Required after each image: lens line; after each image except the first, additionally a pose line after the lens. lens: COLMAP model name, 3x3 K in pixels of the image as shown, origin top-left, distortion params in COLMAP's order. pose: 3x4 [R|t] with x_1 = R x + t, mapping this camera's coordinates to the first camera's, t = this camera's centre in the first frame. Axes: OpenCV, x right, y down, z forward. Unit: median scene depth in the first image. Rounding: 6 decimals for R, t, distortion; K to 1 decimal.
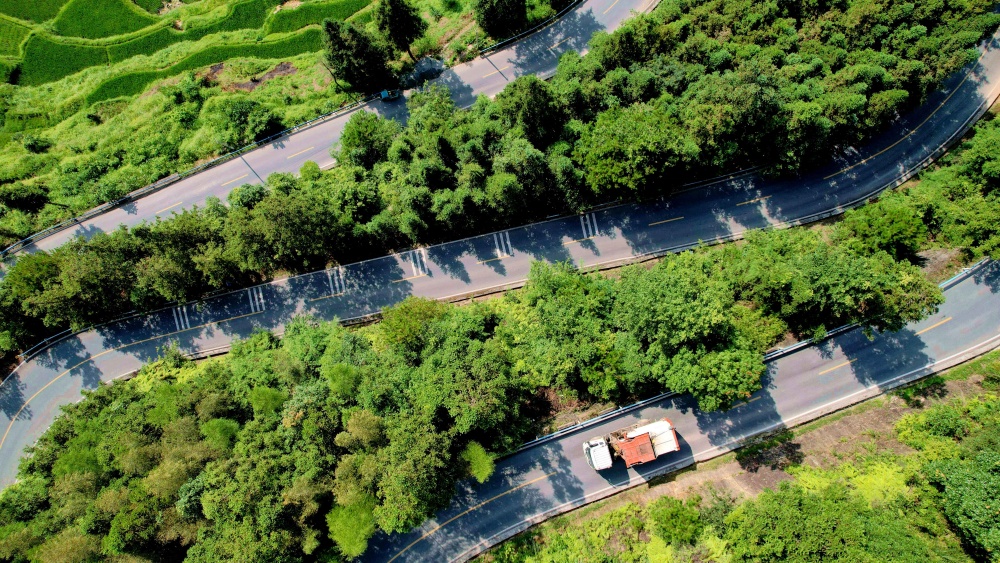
lens RADIAL K [[638.9, 0, 493.1], [0, 638.9, 281.1], [0, 0, 1]] dist [-0.072808, 0.068527]
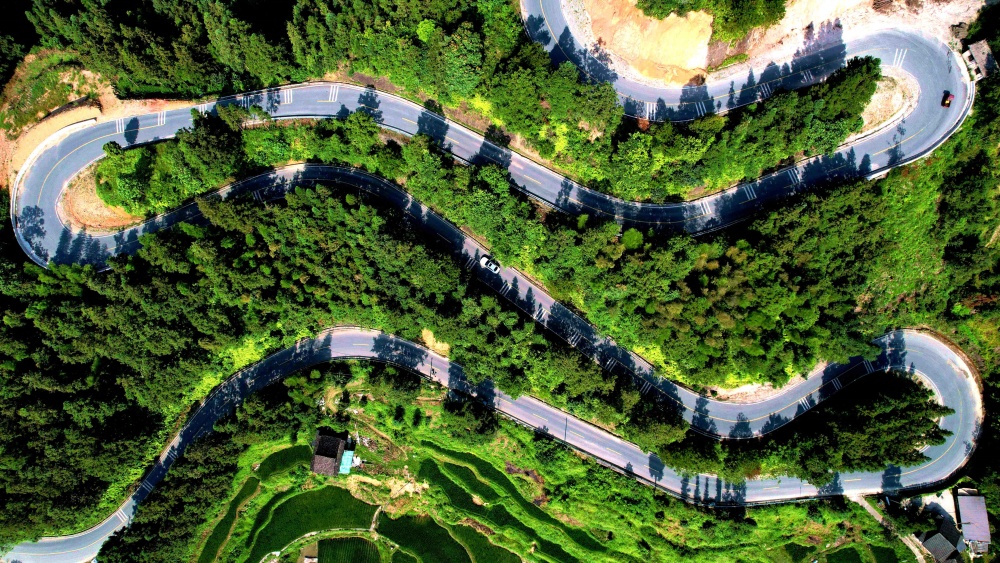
lens RADIAL K [[638.9, 0, 493.1], [0, 638.9, 281.1], [0, 0, 1]] dist [-0.072808, 0.068527]
pose [[-0.673355, -0.730844, 0.111621, -0.176058], [0.739156, -0.668659, 0.080889, -0.247046], [0.015519, 0.136972, 0.990453, -1.072839]]
